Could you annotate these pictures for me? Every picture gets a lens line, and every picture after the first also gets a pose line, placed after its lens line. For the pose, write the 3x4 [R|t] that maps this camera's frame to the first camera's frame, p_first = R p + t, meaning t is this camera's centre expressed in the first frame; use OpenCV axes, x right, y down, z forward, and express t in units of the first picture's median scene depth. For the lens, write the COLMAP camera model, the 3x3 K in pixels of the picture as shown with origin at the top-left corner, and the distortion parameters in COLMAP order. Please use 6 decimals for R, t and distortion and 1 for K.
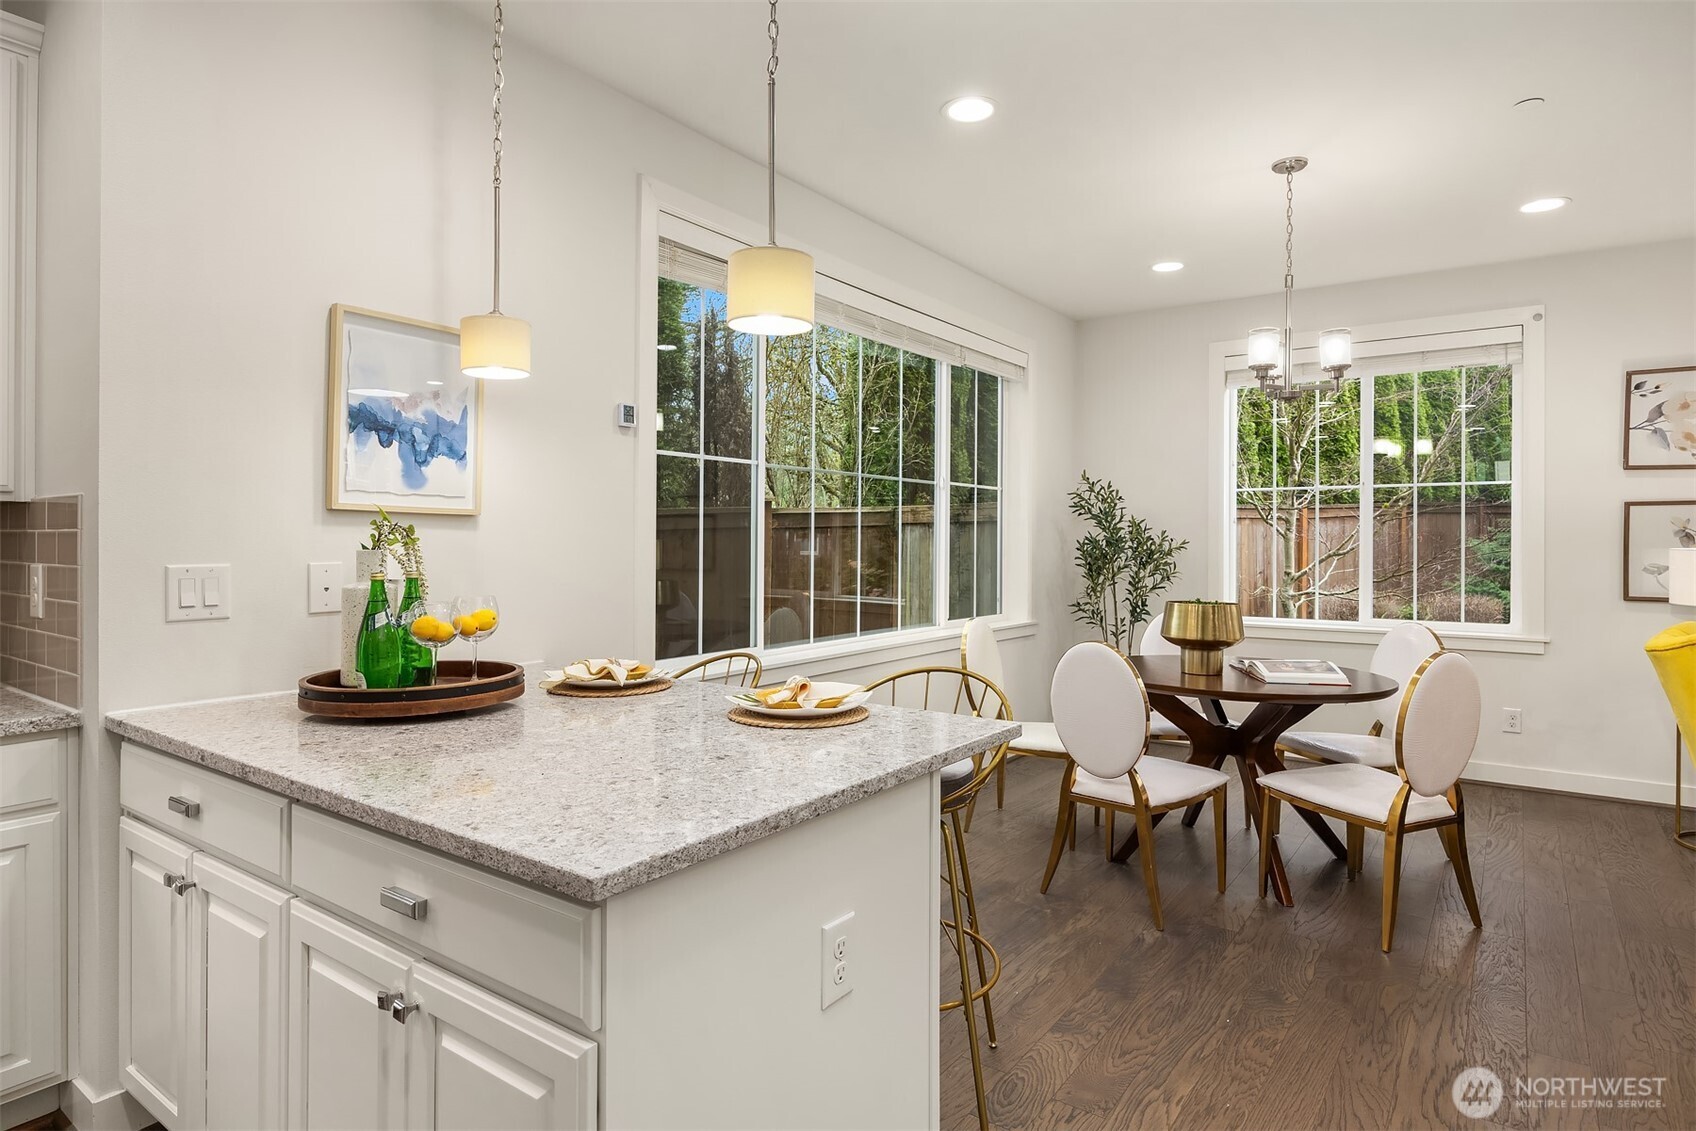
lens RADIAL K [[908.4, 0, 870.6], [0, 908.4, 542.6], [0, 0, 1]] dist [-0.006590, 0.001835]
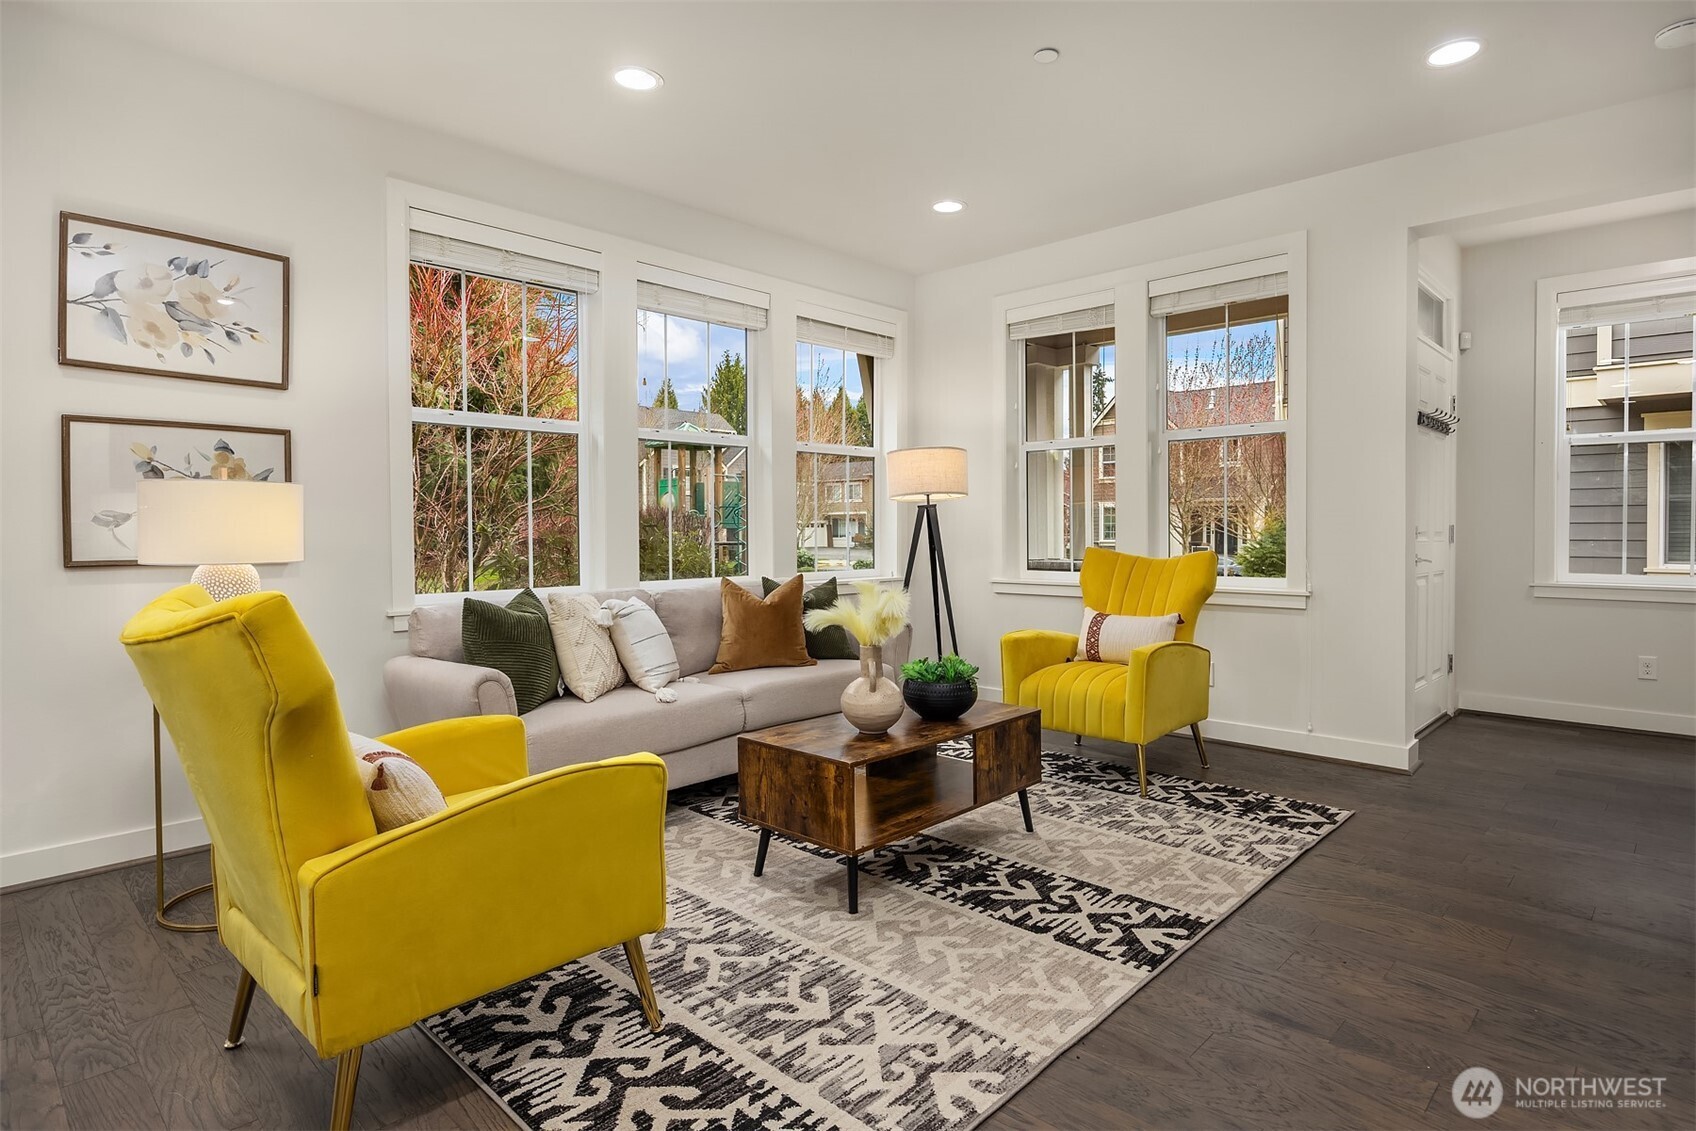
lens RADIAL K [[908.4, 0, 847.5], [0, 908.4, 549.1], [0, 0, 1]] dist [-0.006590, 0.001835]
pose [[0.146375, -0.025953, 0.988889, 0.279535], [0.004350, 0.999663, 0.025592, 0.036862], [-0.989220, 0.000555, 0.146439, 0.357248]]
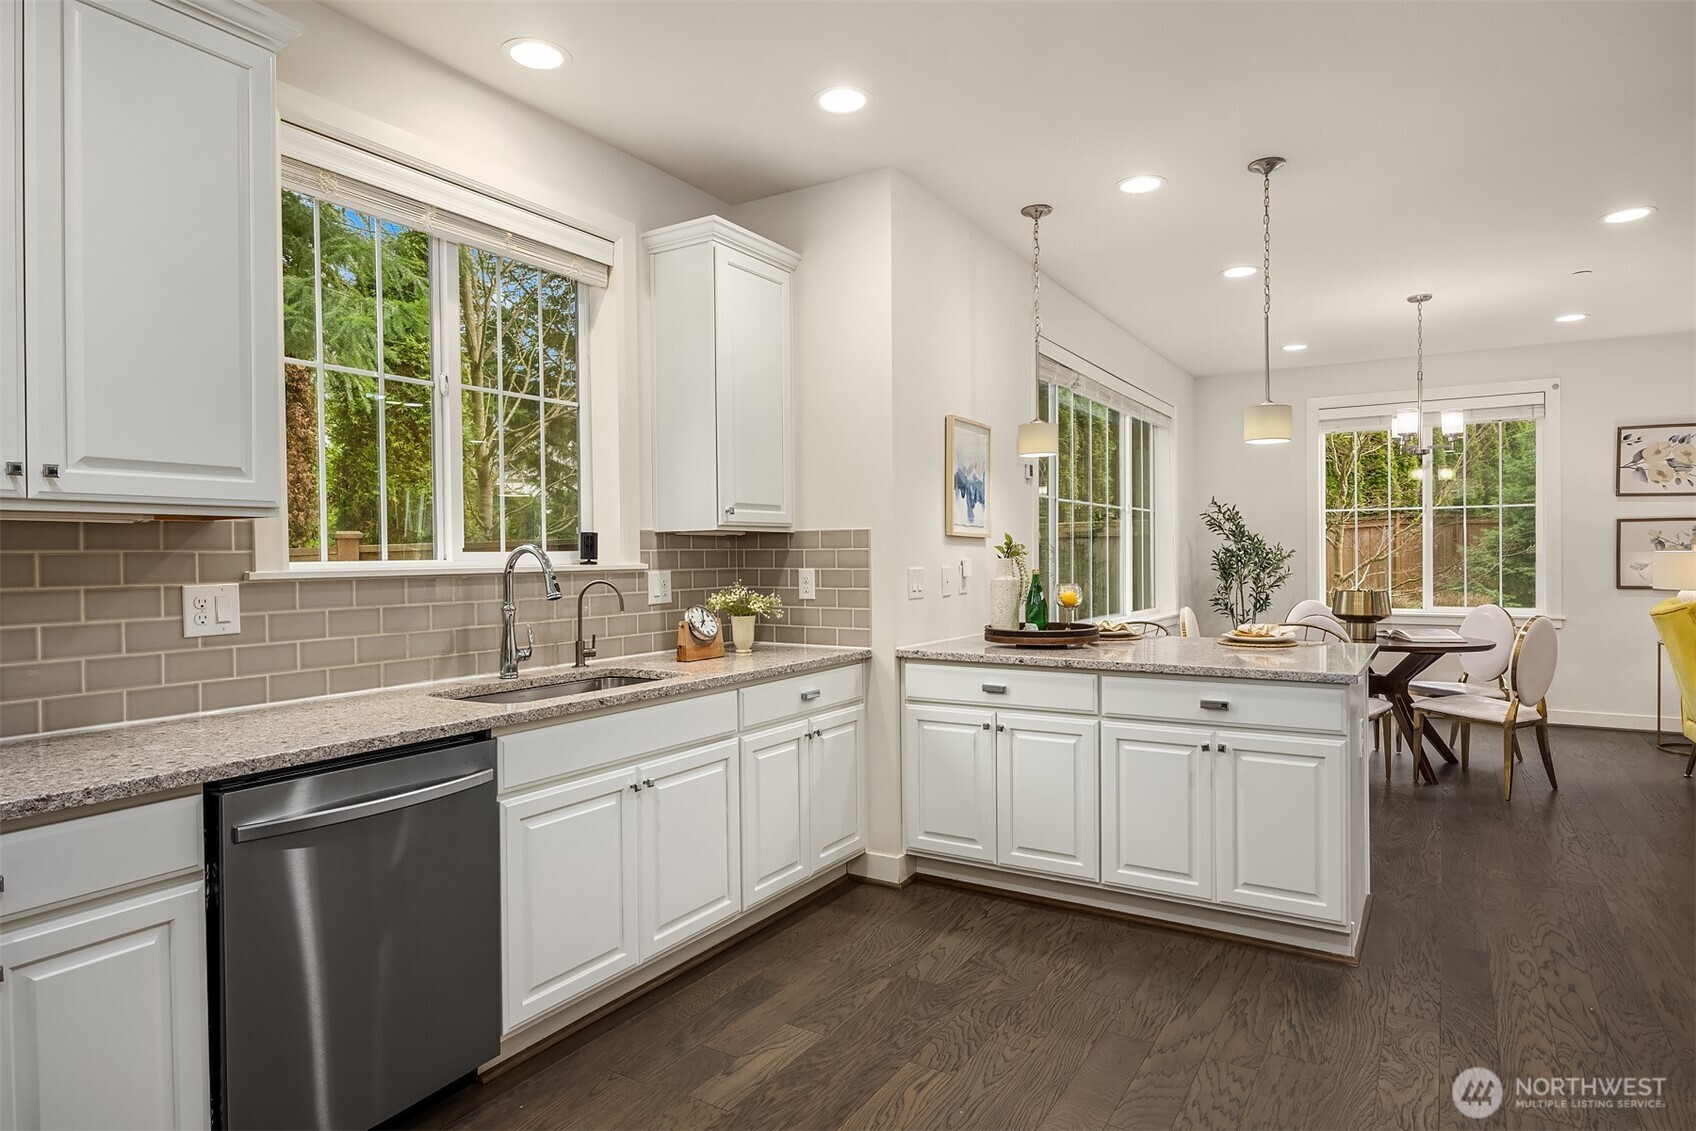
lens RADIAL K [[961.4, 0, 848.8], [0, 961.4, 561.9], [0, 0, 1]] dist [0.003457, -0.006513]
pose [[0.997351, -0.011002, 0.071903, -0.479600], [0.010635, 0.999928, 0.005478, 0.000911], [-0.071958, -0.004699, 0.997397, -0.417740]]
